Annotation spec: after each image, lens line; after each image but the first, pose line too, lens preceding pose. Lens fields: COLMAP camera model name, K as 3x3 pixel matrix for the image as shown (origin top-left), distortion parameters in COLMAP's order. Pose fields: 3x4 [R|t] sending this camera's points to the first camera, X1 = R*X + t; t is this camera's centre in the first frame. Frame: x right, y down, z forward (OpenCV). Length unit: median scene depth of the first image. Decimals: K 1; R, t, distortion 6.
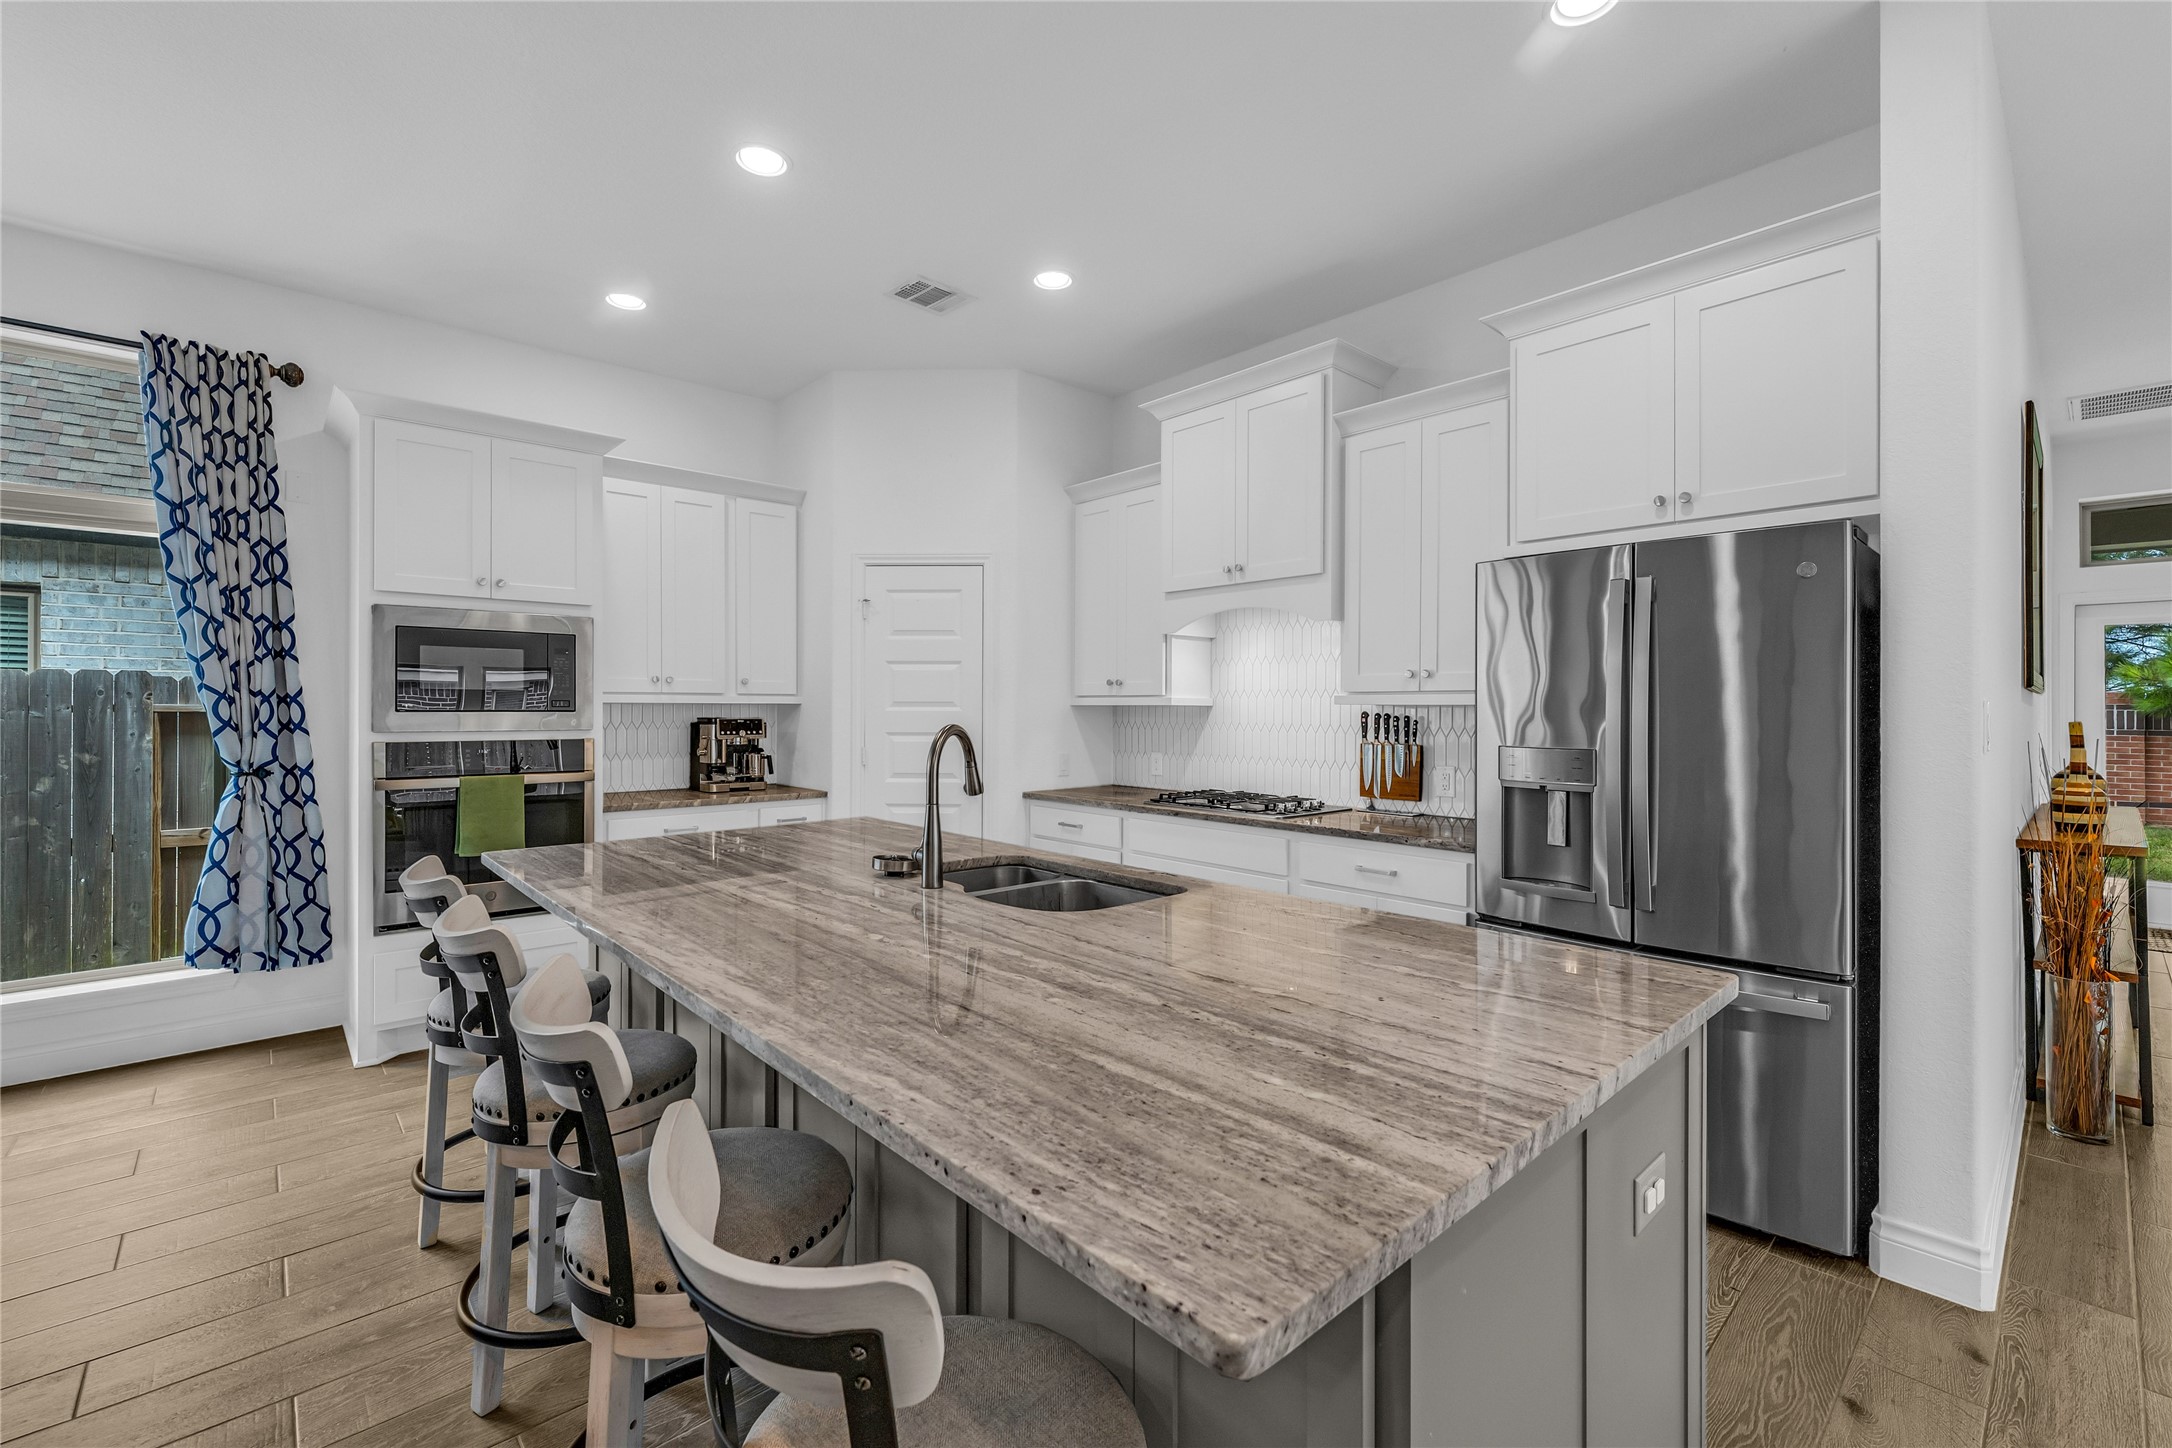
lens RADIAL K [[911.2, 0, 1097.2], [0, 911.2, 712.6], [0, 0, 1]] dist [-0.000751, -0.000214]
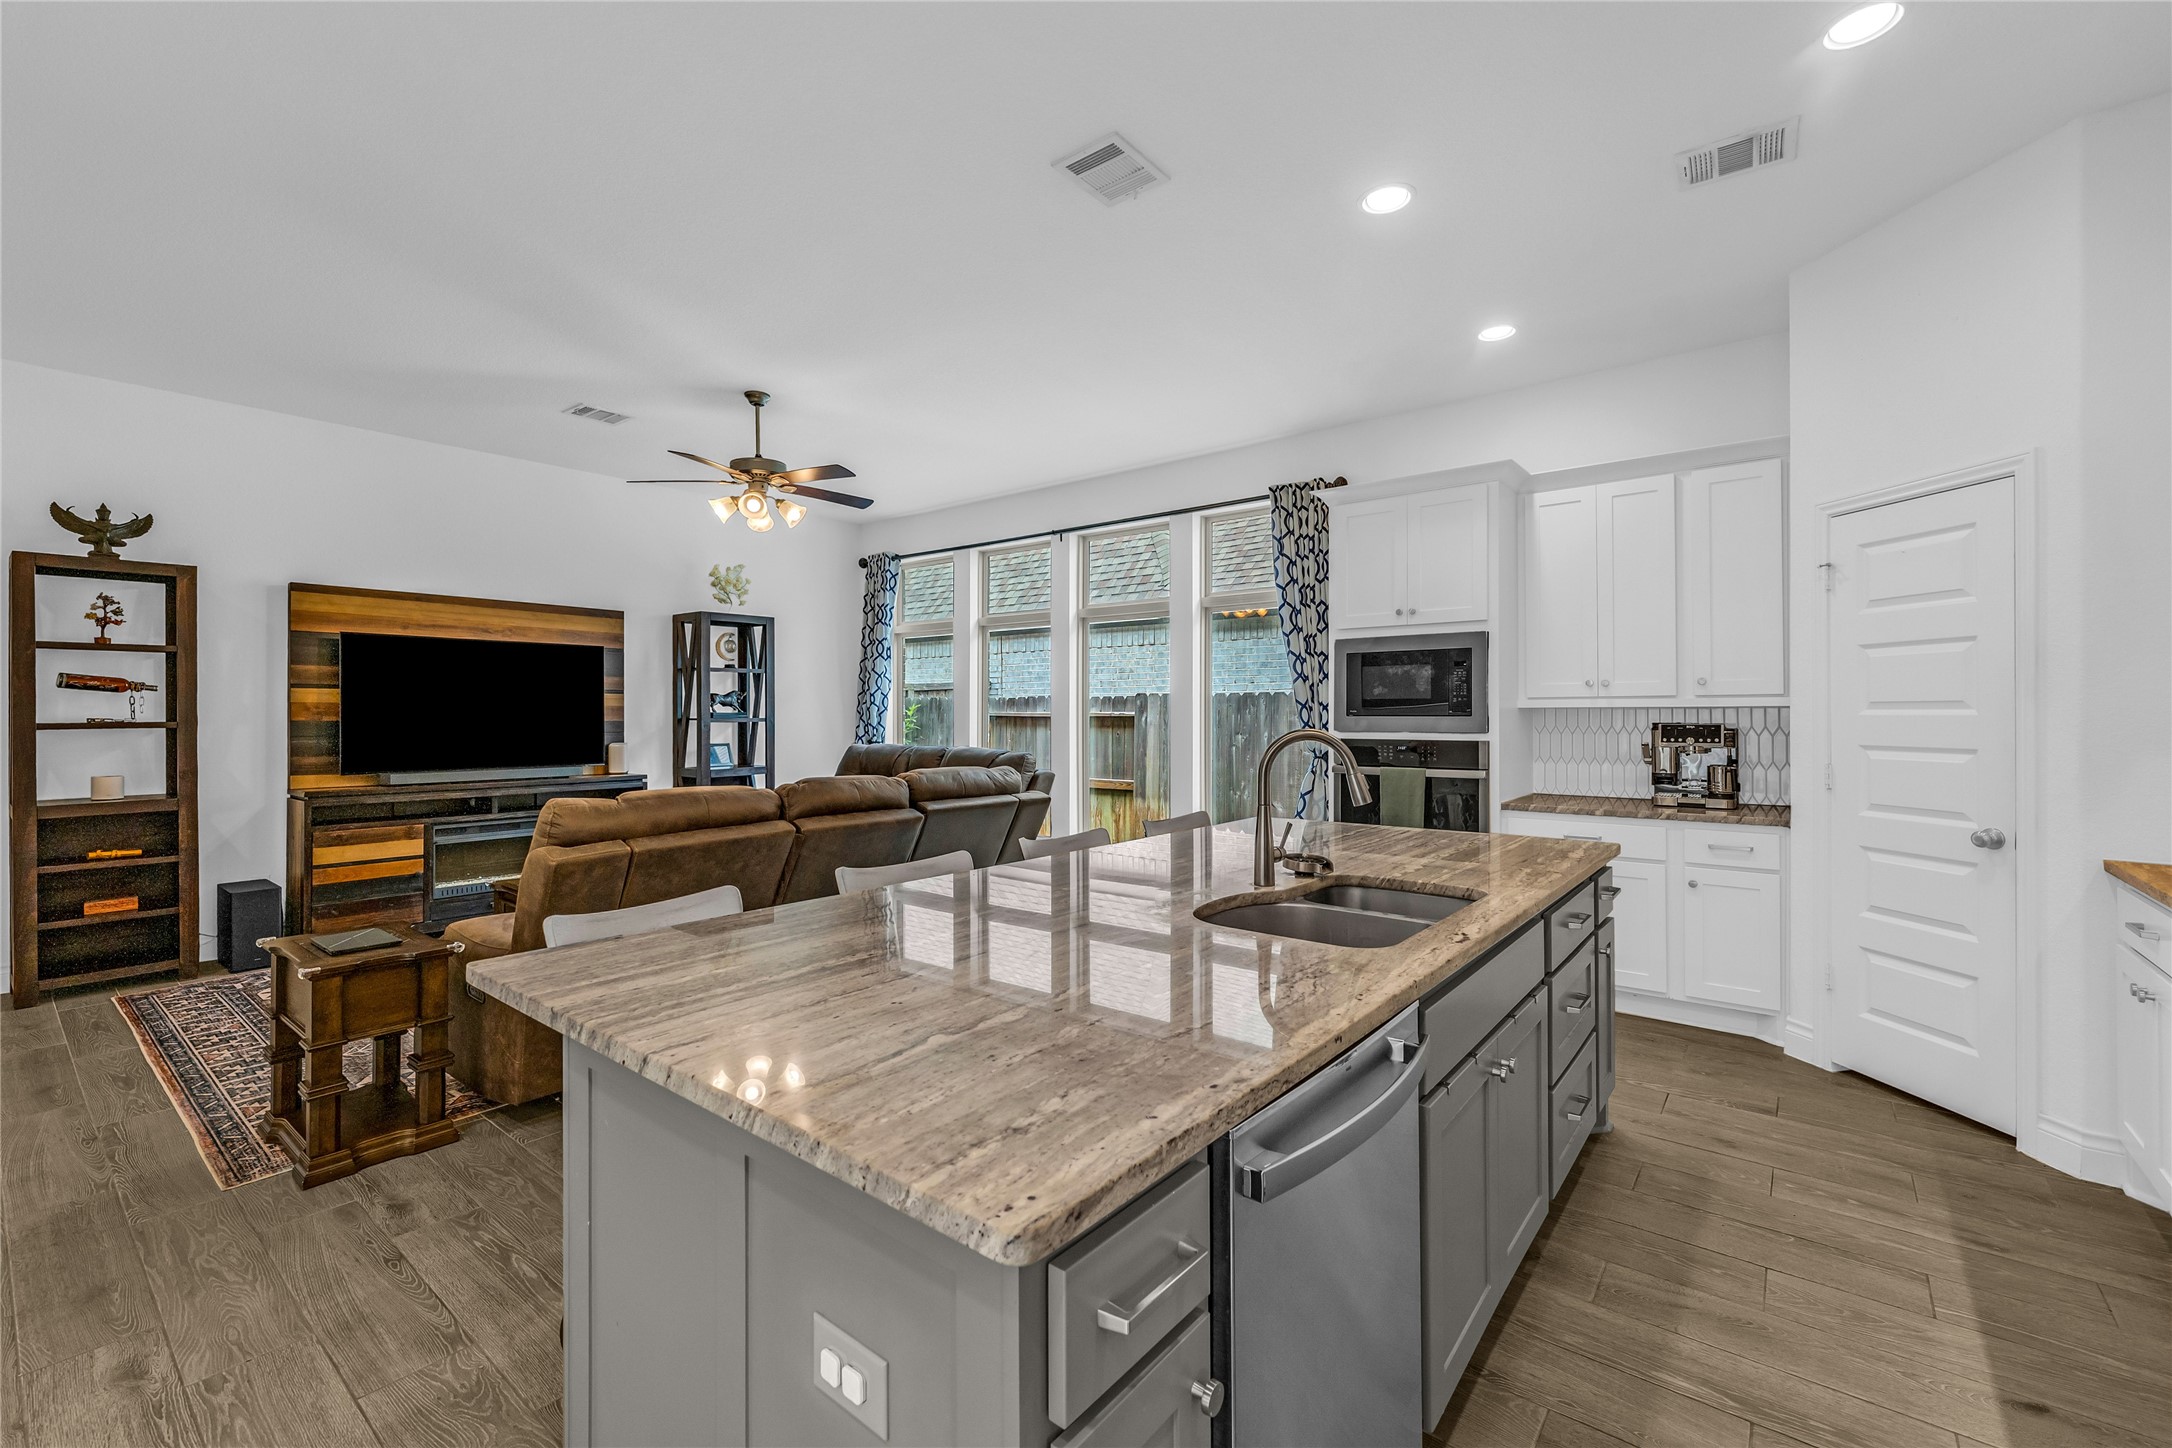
lens RADIAL K [[911.2, 0, 1092.0], [0, 911.2, 705.1], [0, 0, 1]] dist [-0.000751, -0.000214]
pose [[0.152559, -0.012176, -0.988219, 0.503833], [-0.000239, 0.999924, -0.012357, -0.000550], [0.988294, 0.002121, 0.152545, 0.398268]]
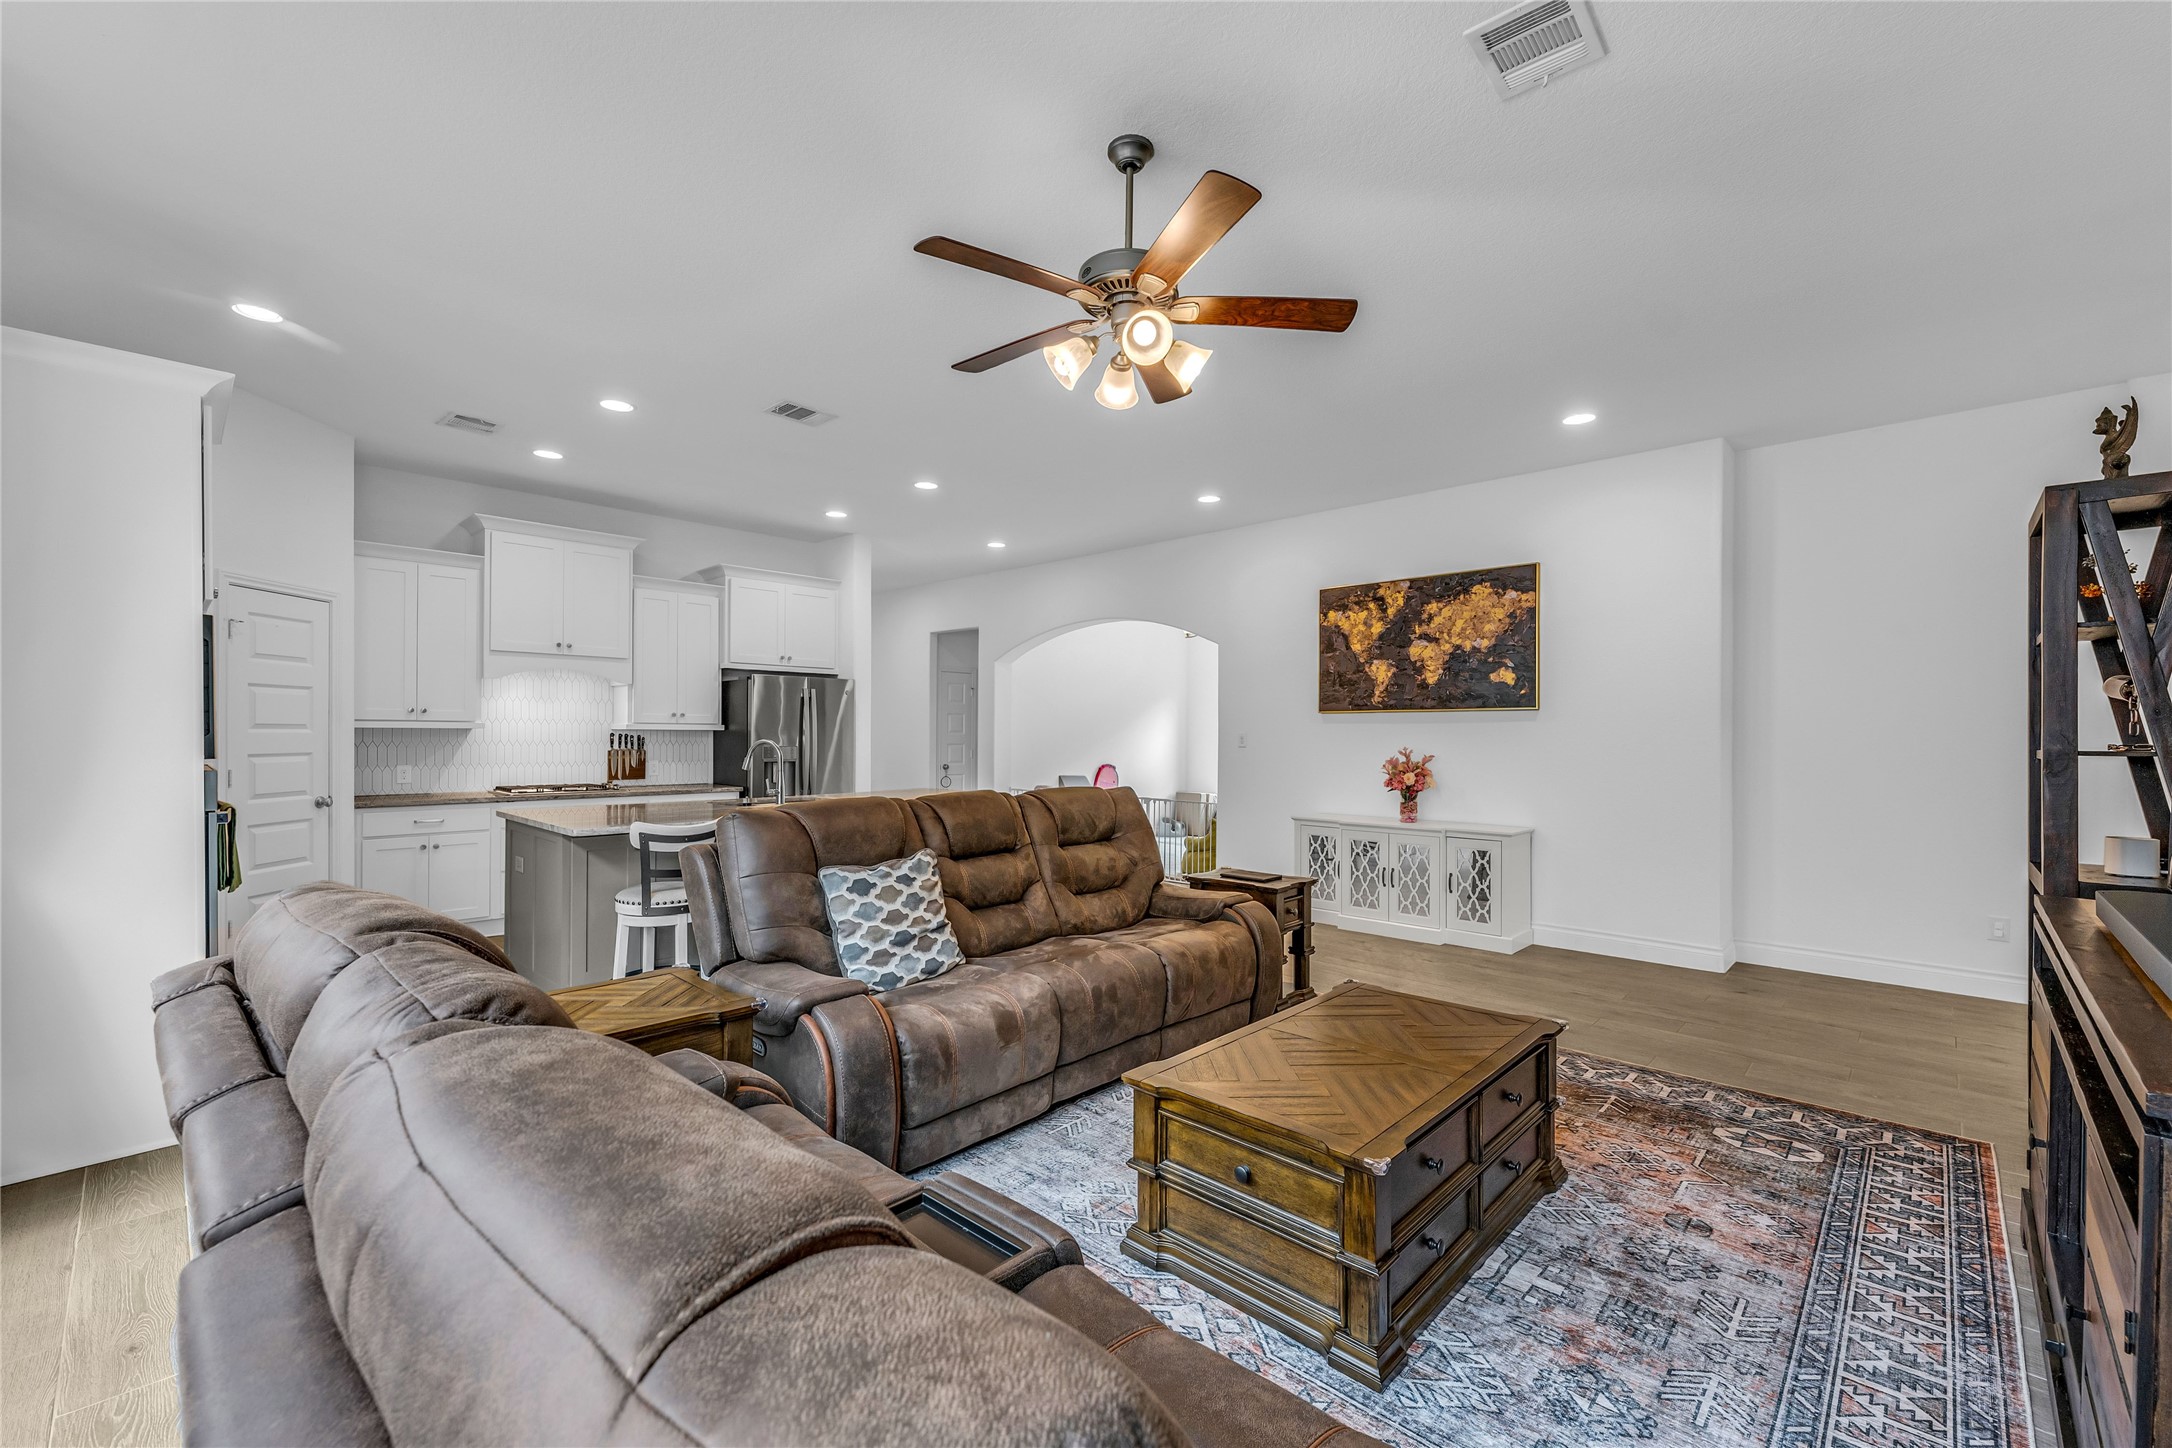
lens RADIAL K [[888.6, 0, 1079.8], [0, 888.6, 727.5], [0, 0, 1]] dist [-0.003002, 0.001441]
pose [[-0.058409, 0.002758, 0.998289, -1.660239], [-0.001272, 0.999995, -0.002837, -0.009174], [-0.998292, -0.001436, -0.058405, 0.188900]]
